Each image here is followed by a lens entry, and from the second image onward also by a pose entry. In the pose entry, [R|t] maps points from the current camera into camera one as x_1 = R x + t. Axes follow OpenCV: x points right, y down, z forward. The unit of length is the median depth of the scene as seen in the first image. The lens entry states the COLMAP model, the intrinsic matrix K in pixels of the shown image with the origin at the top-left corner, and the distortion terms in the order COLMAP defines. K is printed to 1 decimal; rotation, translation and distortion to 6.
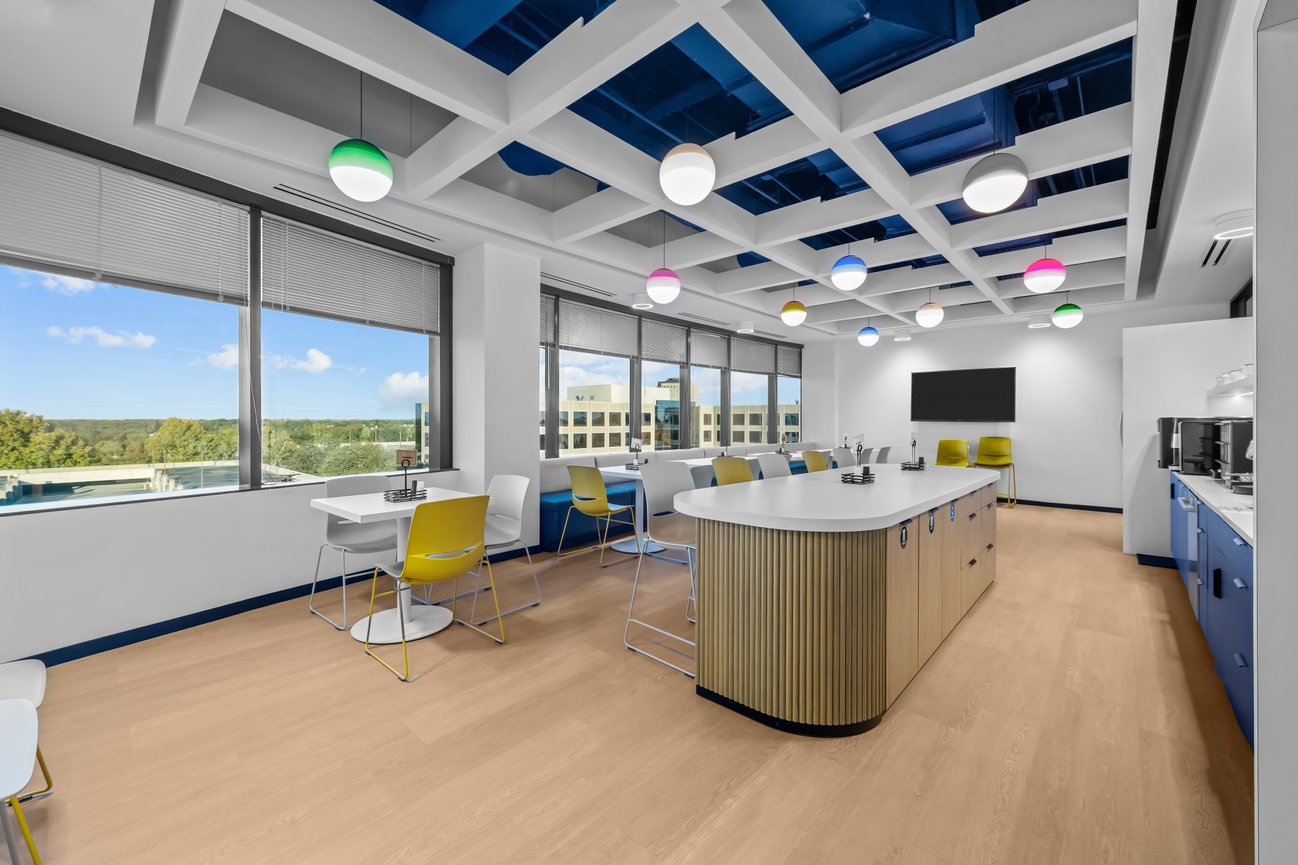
lens RADIAL K [[515.9, 0, 644.2], [0, 515.9, 421.8], [0, 0, 1]] dist [0.008664, -0.000707]
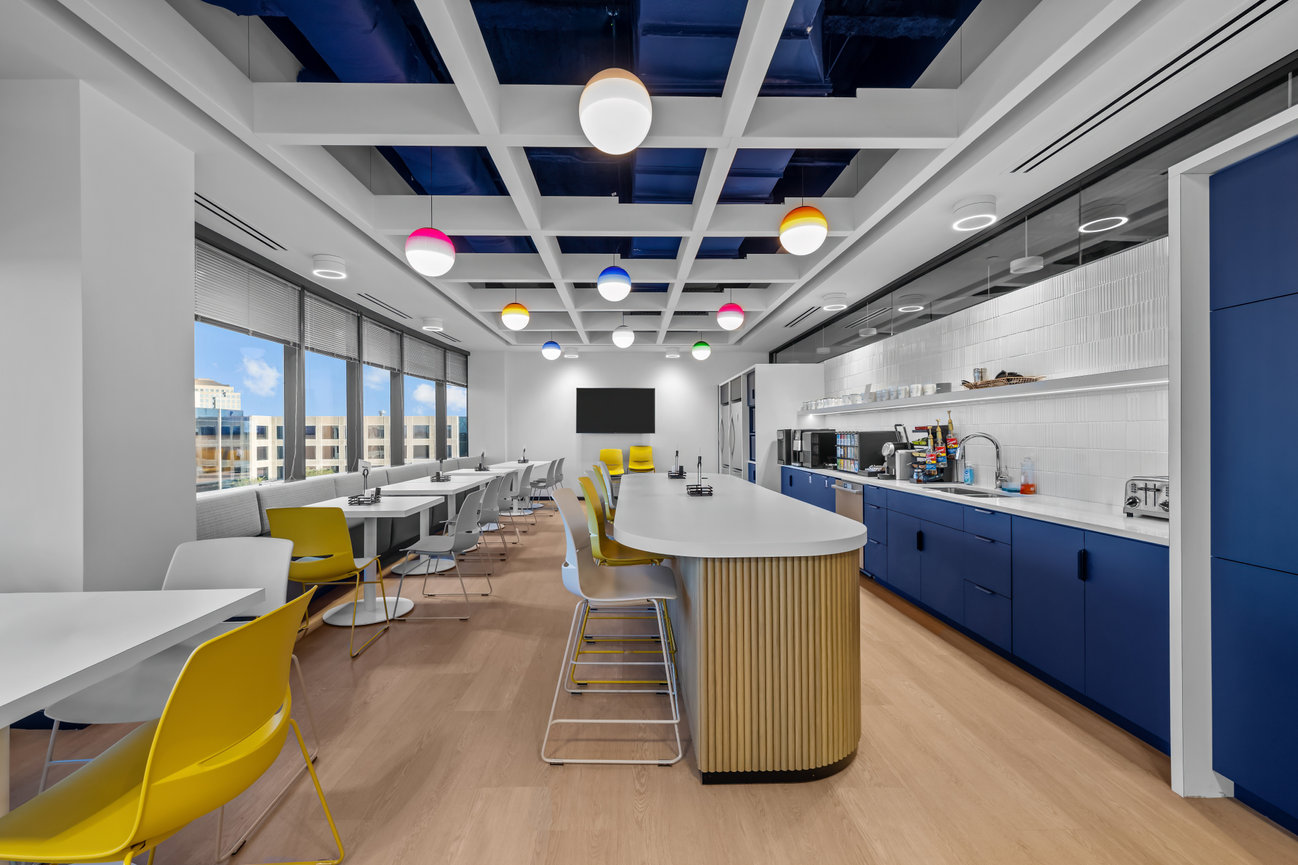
lens RADIAL K [[515.9, 0, 644.9], [0, 515.9, 435.3], [0, 0, 1]] dist [0.008664, -0.000707]
pose [[0.721298, -0.009926, 0.692553, -0.239087], [0.008435, 0.999949, 0.005546, -0.002962], [-0.692573, 0.001841, 0.721345, 0.237506]]
